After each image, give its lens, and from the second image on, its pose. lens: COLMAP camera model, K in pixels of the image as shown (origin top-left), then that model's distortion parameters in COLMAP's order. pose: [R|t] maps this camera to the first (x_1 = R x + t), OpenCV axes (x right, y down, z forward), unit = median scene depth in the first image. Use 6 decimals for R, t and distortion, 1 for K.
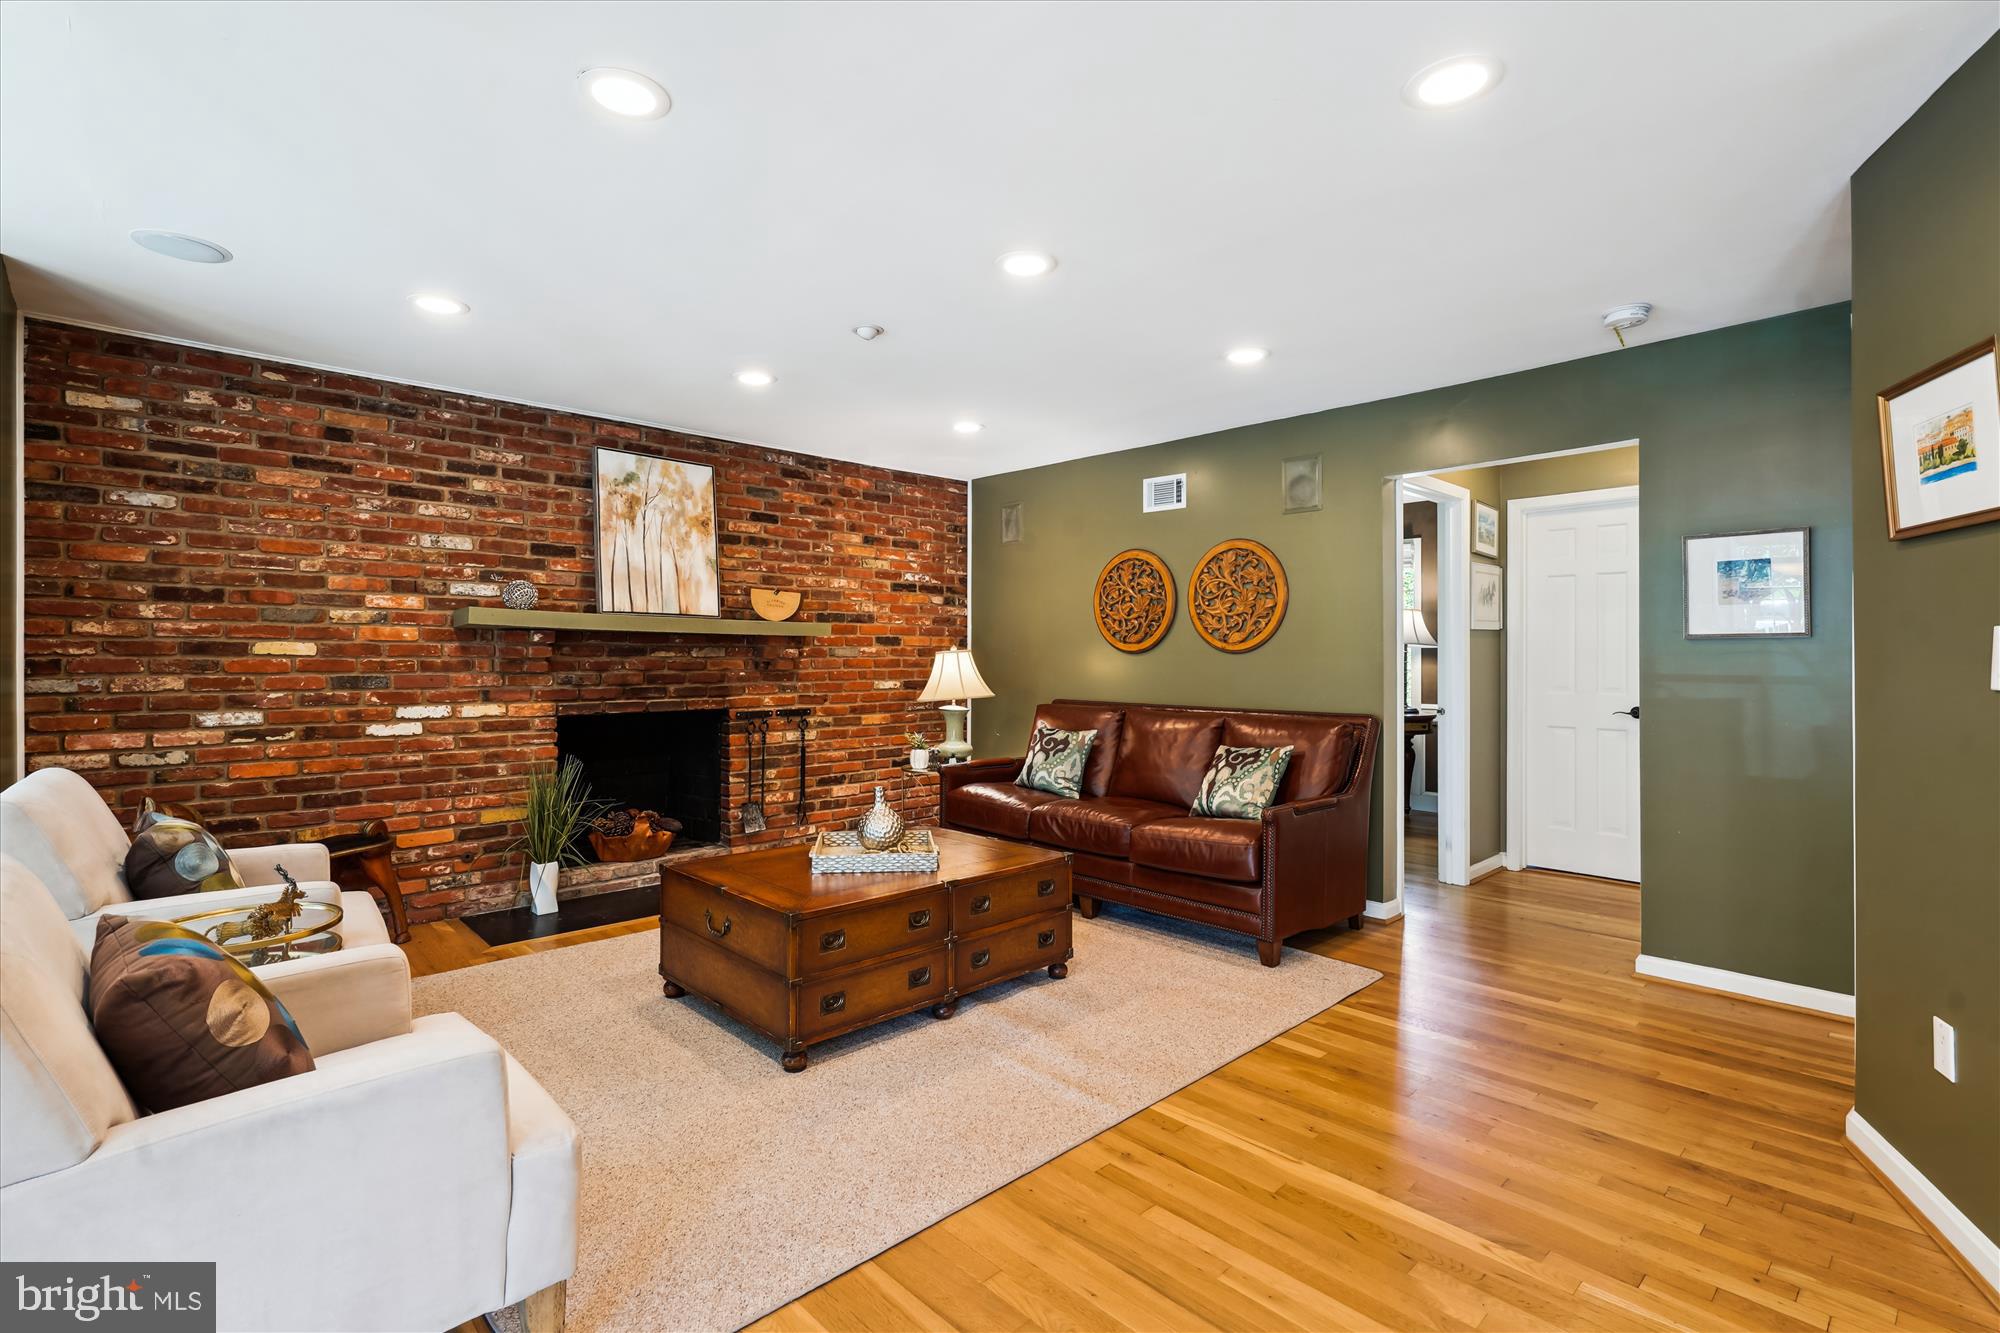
lens RADIAL K [[921.0, 0, 997.0], [0, 921.0, 660.3], [0, 0, 1]] dist [-0.001285, 0.000061]
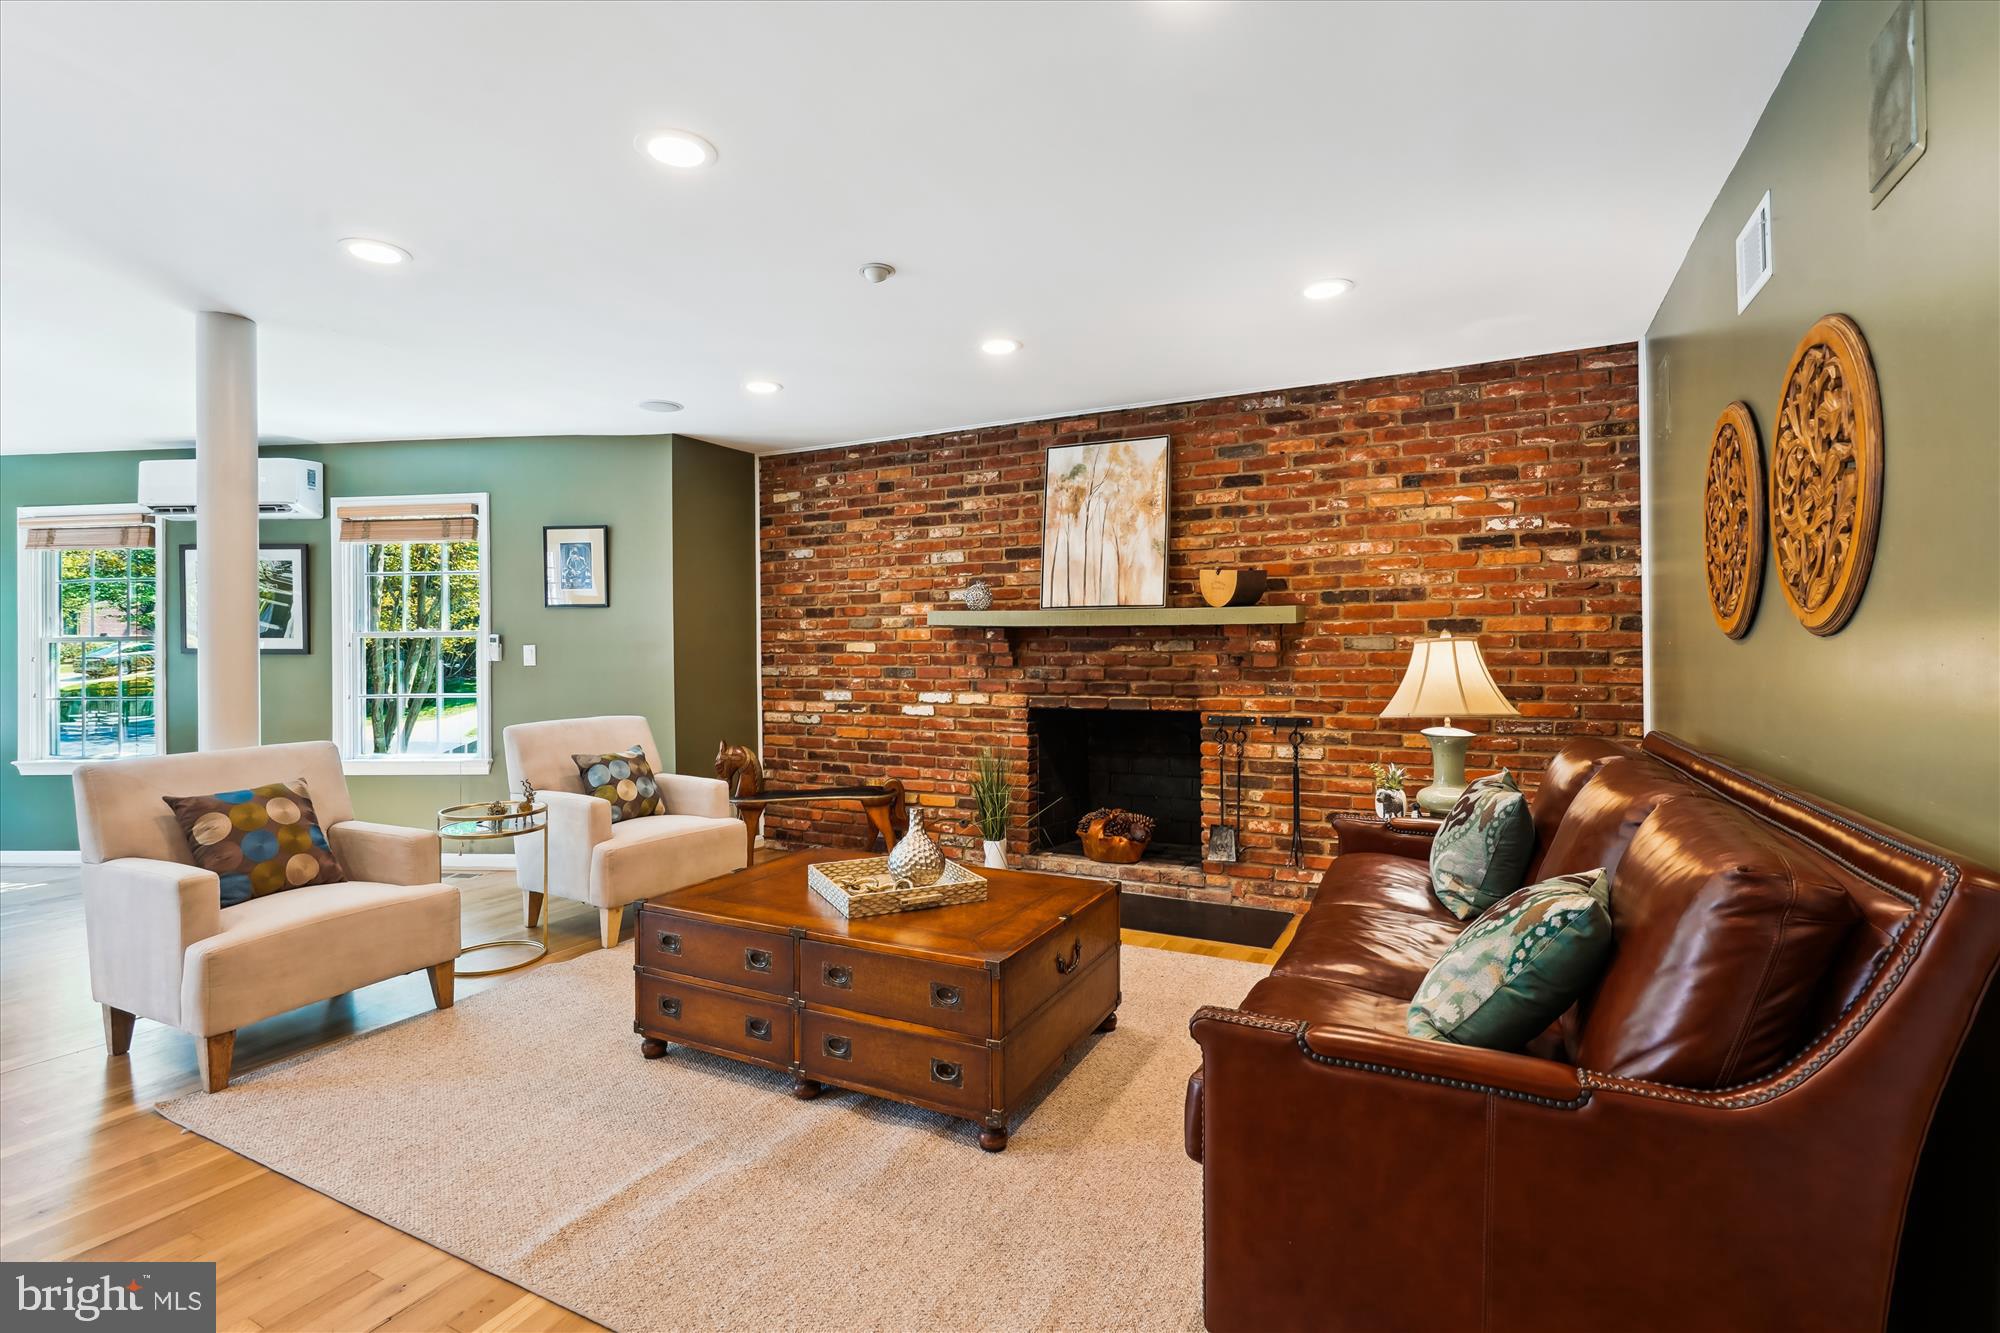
lens RADIAL K [[921.0, 0, 997.0], [0, 921.0, 660.3], [0, 0, 1]] dist [-0.001285, 0.000061]
pose [[0.337871, 0.002252, -0.941190, 0.476173], [0.000793, 0.999996, 0.002677, 0.002428], [0.941192, -0.001651, 0.337867, 0.555823]]
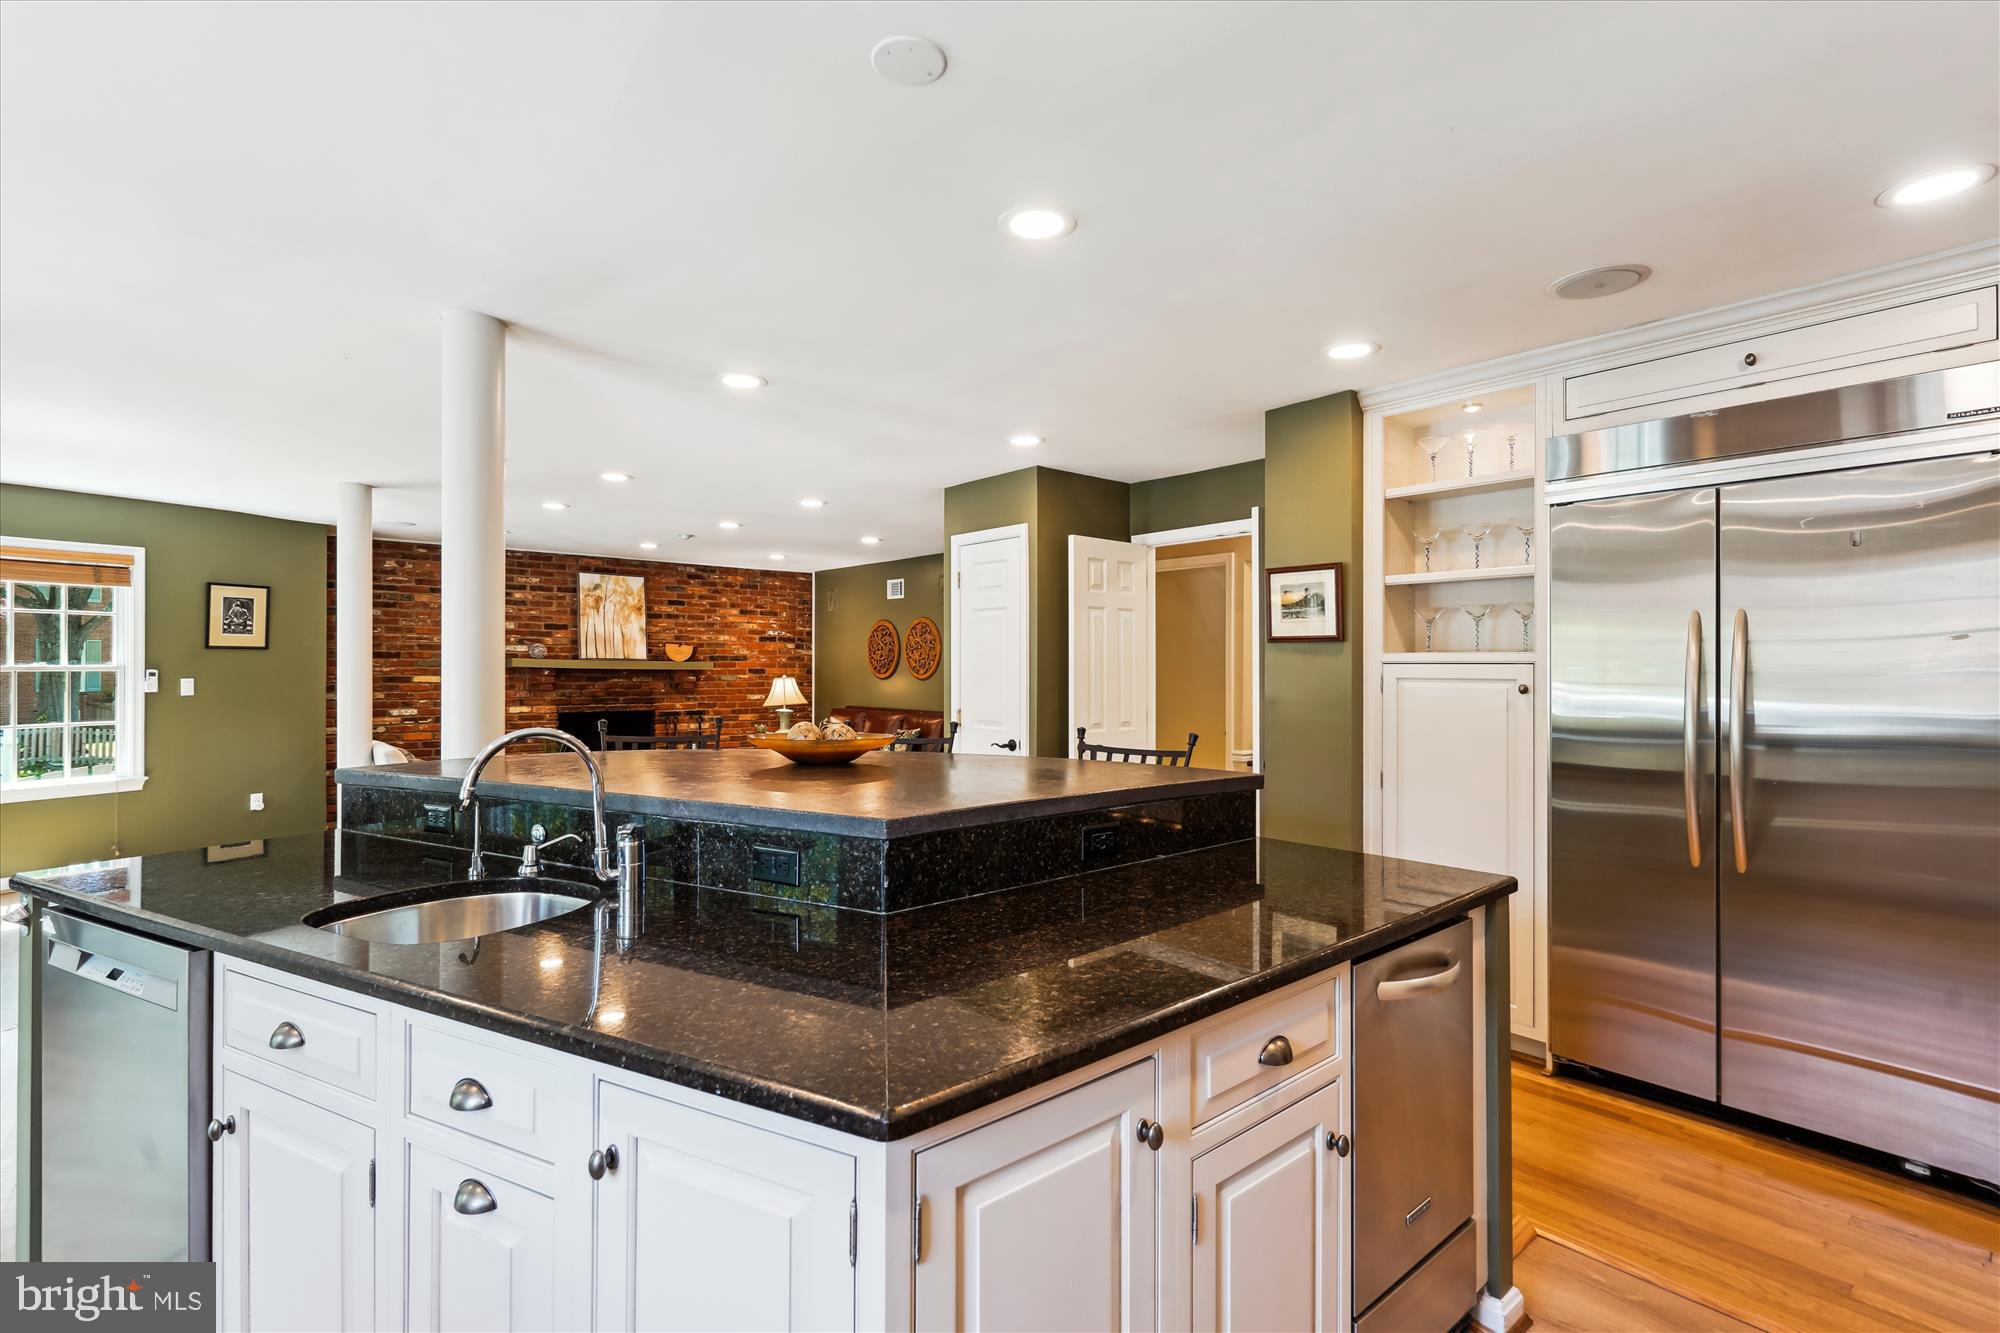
lens RADIAL K [[921.0, 0, 997.0], [0, 921.0, 660.3], [0, 0, 1]] dist [-0.001285, 0.000061]
pose [[0.998714, -0.002561, -0.050642, 0.487547], [0.001721, 0.999860, -0.016622, -0.014414], [0.050677, 0.016514, 0.998579, -0.793927]]
